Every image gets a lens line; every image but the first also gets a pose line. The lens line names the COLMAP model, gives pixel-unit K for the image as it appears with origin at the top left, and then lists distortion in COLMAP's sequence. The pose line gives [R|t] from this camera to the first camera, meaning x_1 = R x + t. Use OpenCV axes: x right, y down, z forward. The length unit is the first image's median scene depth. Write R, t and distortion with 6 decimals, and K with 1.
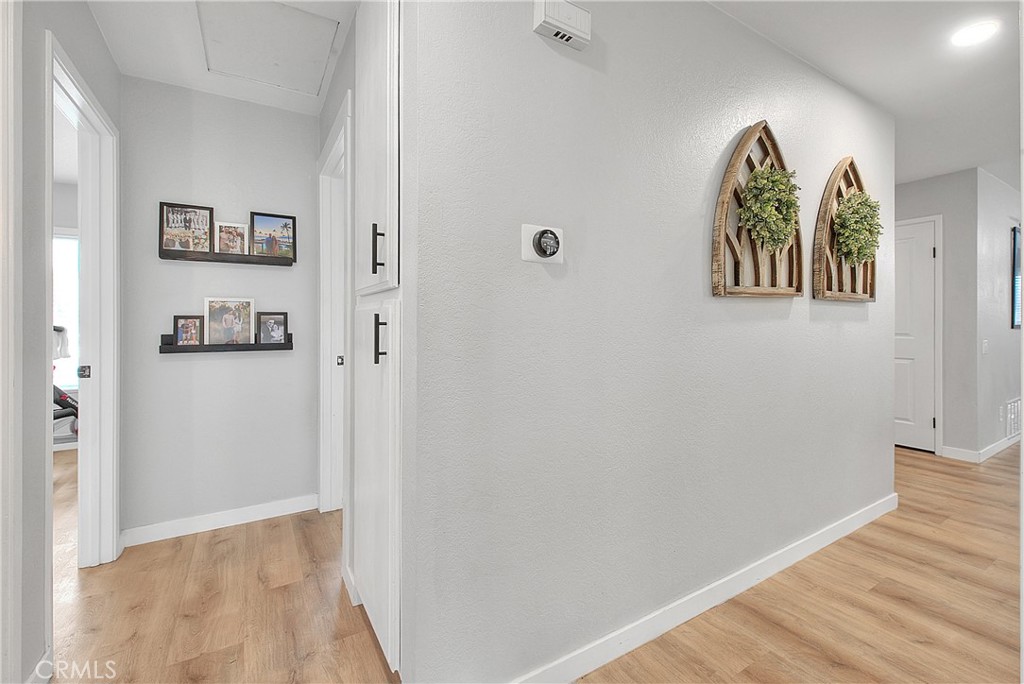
lens RADIAL K [[421.9, 0, 521.1], [0, 421.9, 324.3], [0, 0, 1]] dist [0.001955, -0.002133]
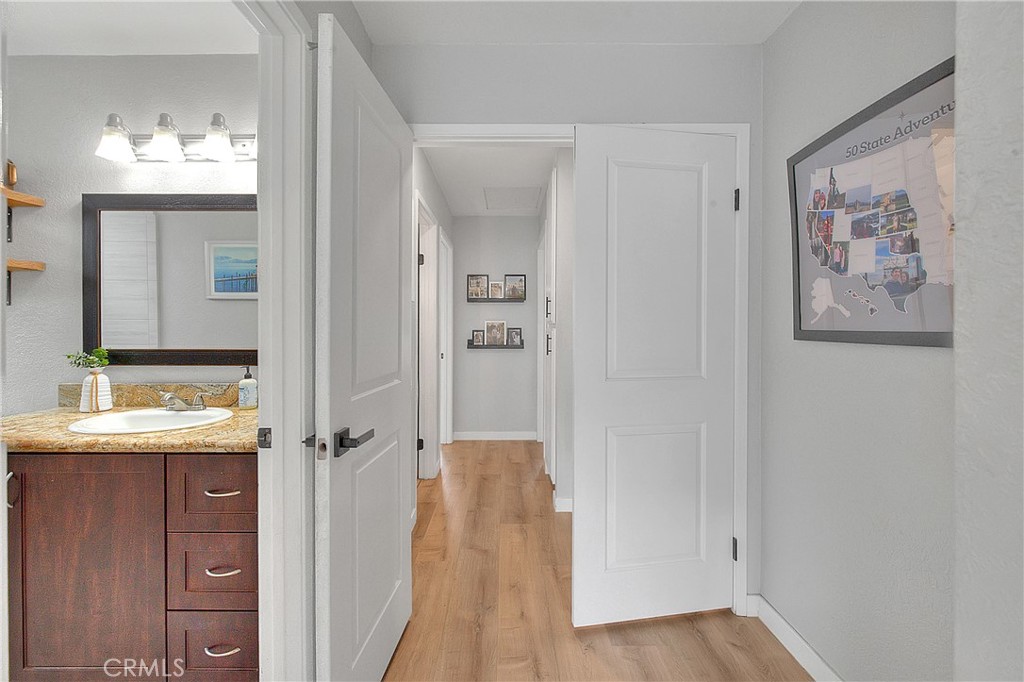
lens RADIAL K [[421.9, 0, 496.4], [0, 421.9, 326.9], [0, 0, 1]] dist [0.001955, -0.002133]
pose [[0.829122, 0.000807, -0.559067, 0.400038], [-0.001378, 0.999999, -0.000600, -0.034420], [0.559066, 0.001268, 0.829122, -0.609172]]
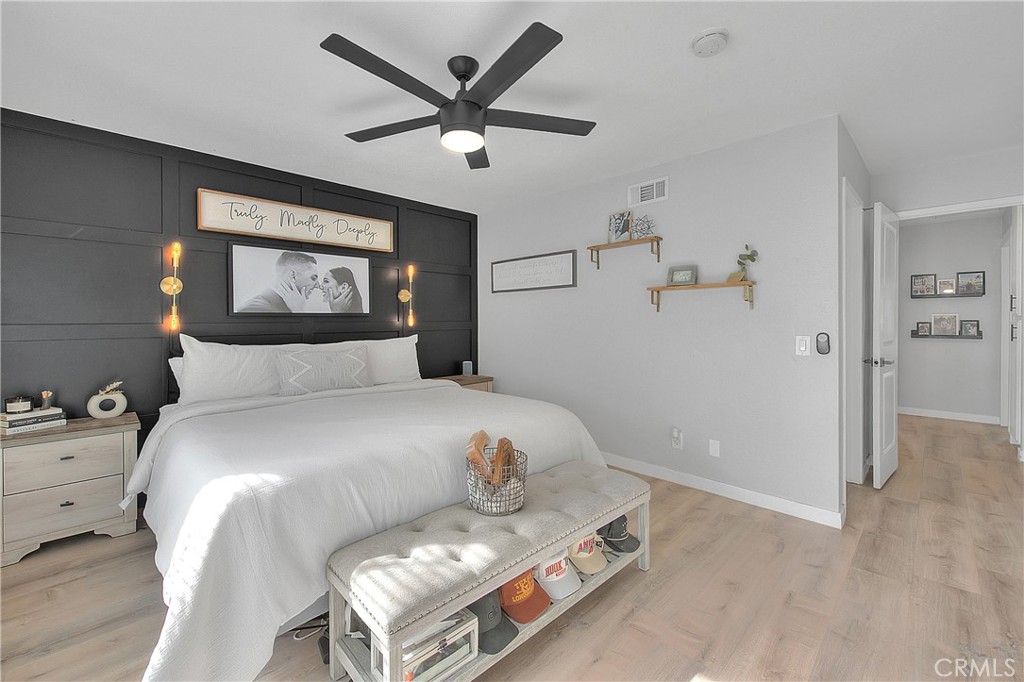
lens RADIAL K [[421.9, 0, 505.2], [0, 421.9, 322.3], [0, 0, 1]] dist [0.001955, -0.002133]
pose [[0.200250, 0.002660, -0.979741, 1.024523], [-0.000577, 0.999996, 0.002597, -0.024593], [0.979745, 0.000045, 0.200251, -1.720433]]
